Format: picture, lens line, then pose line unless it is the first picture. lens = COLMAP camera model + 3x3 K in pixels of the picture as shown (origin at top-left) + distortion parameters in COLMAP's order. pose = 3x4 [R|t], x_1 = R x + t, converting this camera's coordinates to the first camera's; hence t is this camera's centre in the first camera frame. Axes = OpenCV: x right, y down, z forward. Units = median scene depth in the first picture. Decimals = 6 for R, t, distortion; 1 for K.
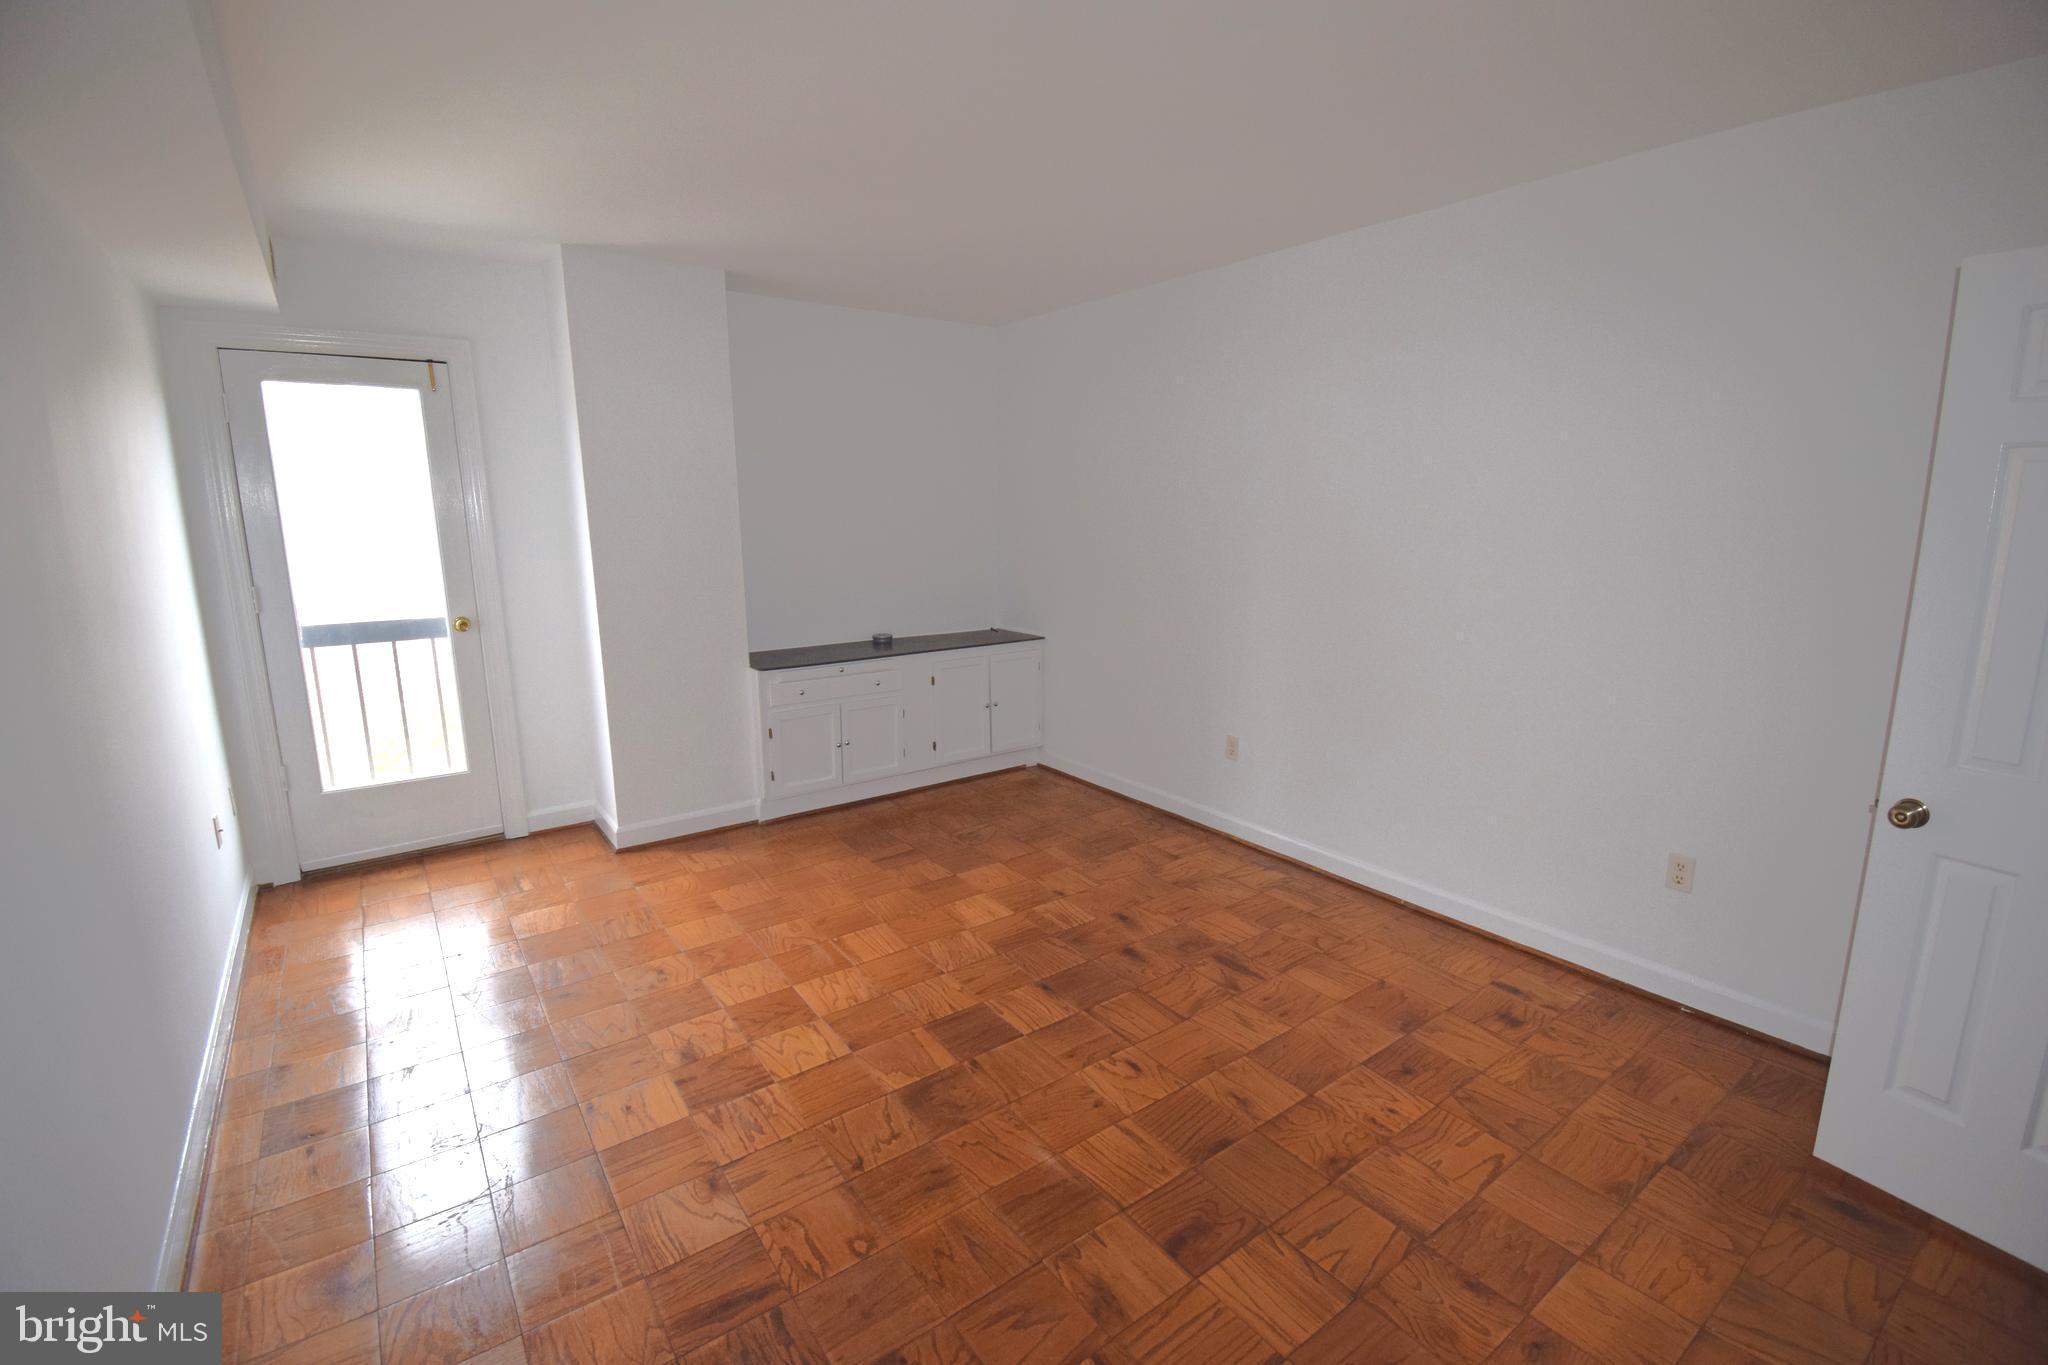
lens RADIAL K [[902.2, 0, 1020.9], [0, 902.2, 690.8], [0, 0, 1]] dist [0.005841, -0.016112]
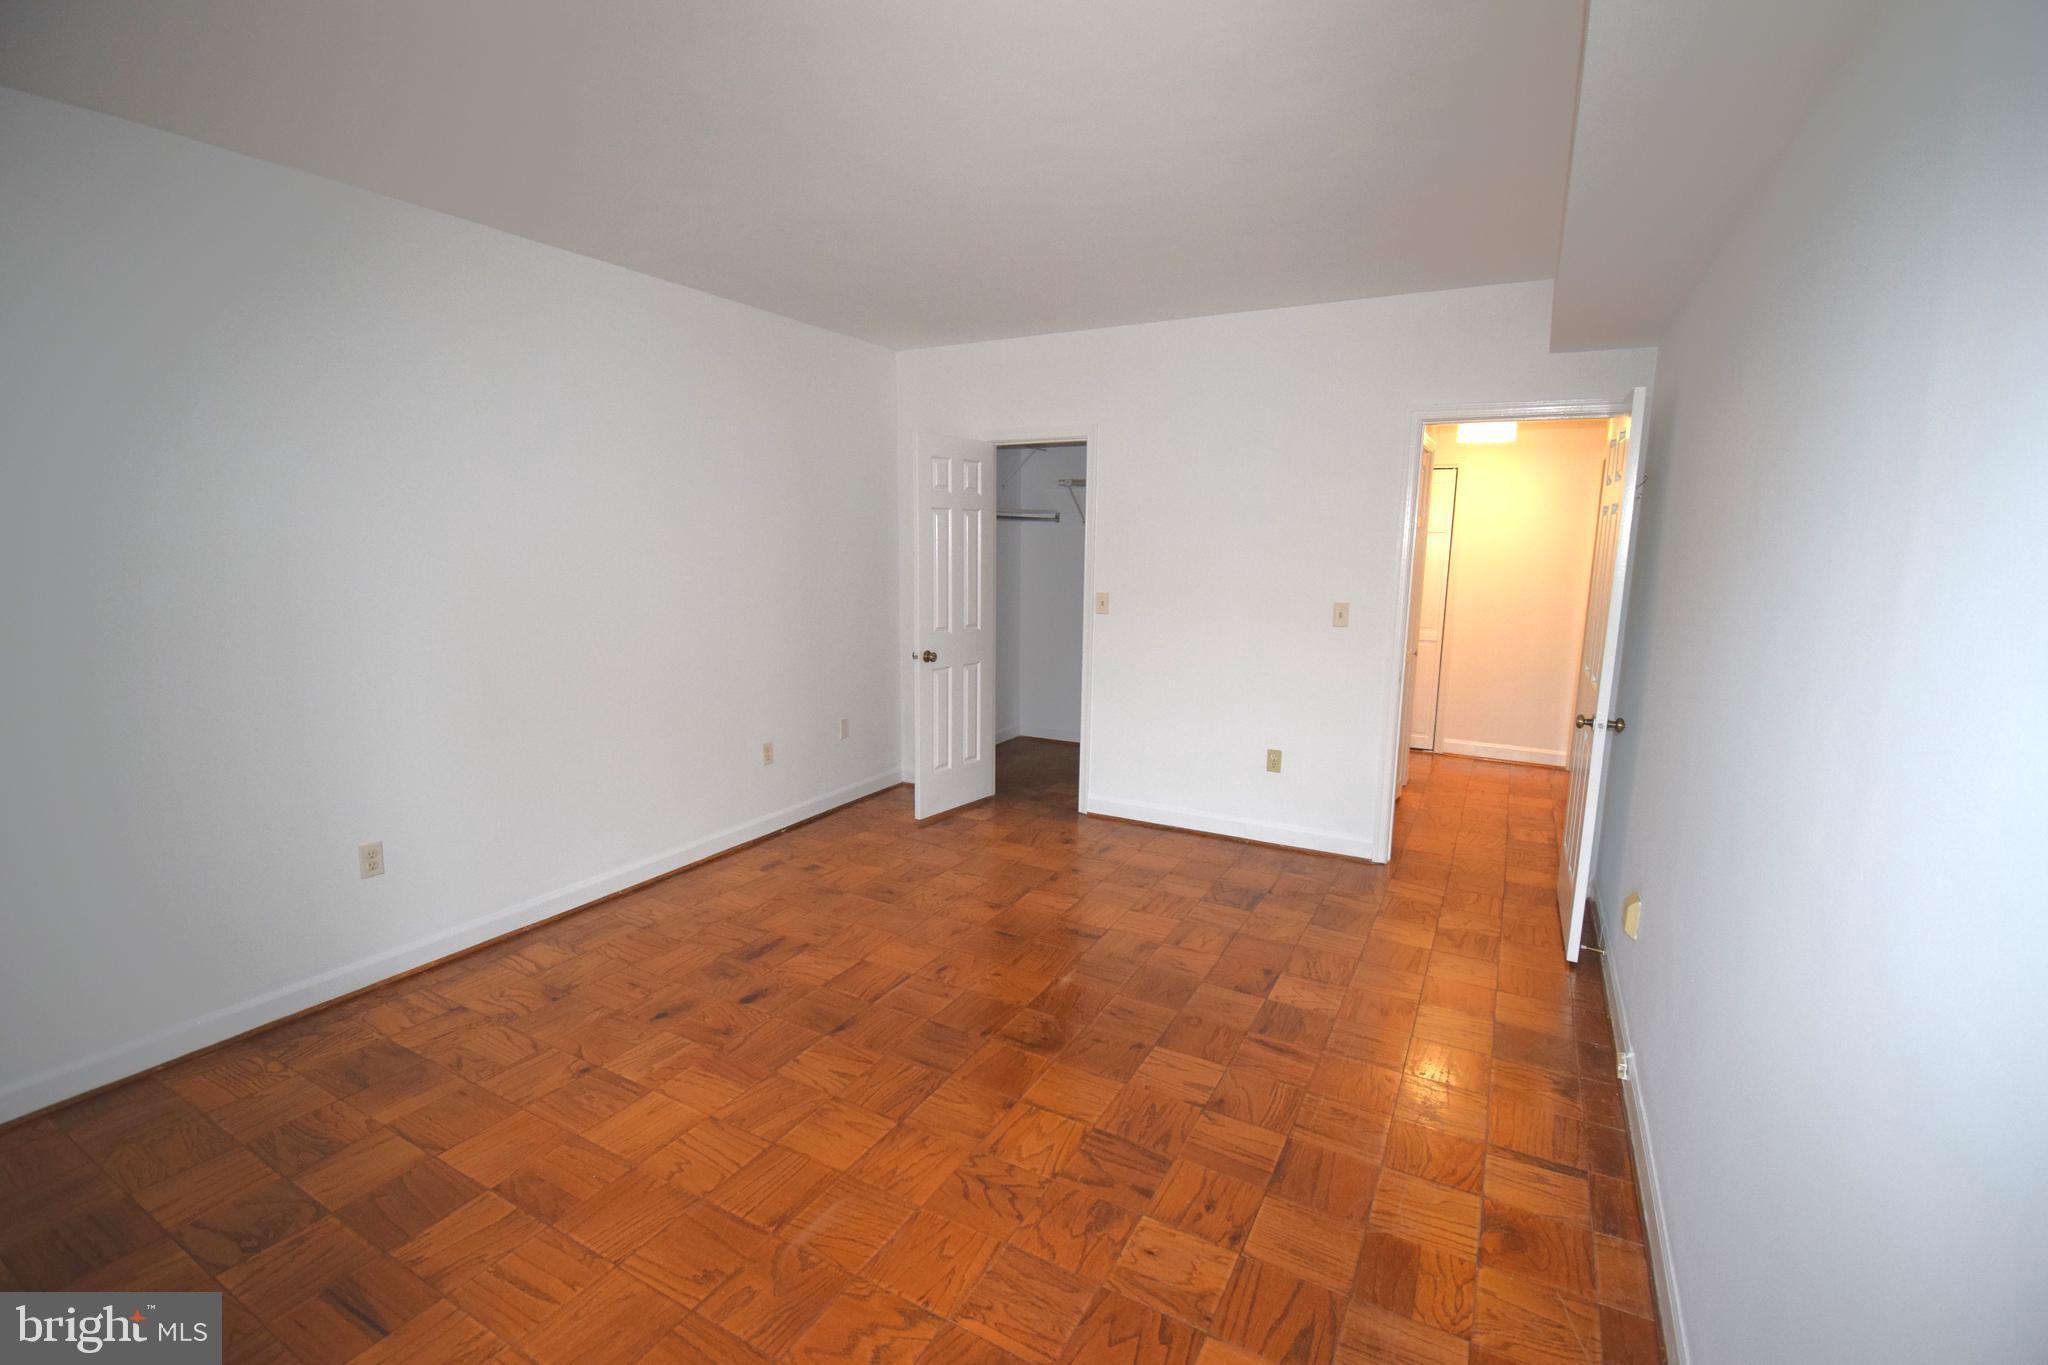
lens RADIAL K [[902.2, 0, 1025.2], [0, 902.2, 683.4], [0, 0, 1]] dist [0.005841, -0.016112]
pose [[-0.420428, -0.149075, 0.894995, -0.781220], [0.176562, 0.954111, 0.241863, -0.199985], [-0.889981, 0.259709, -0.374814, 0.985741]]
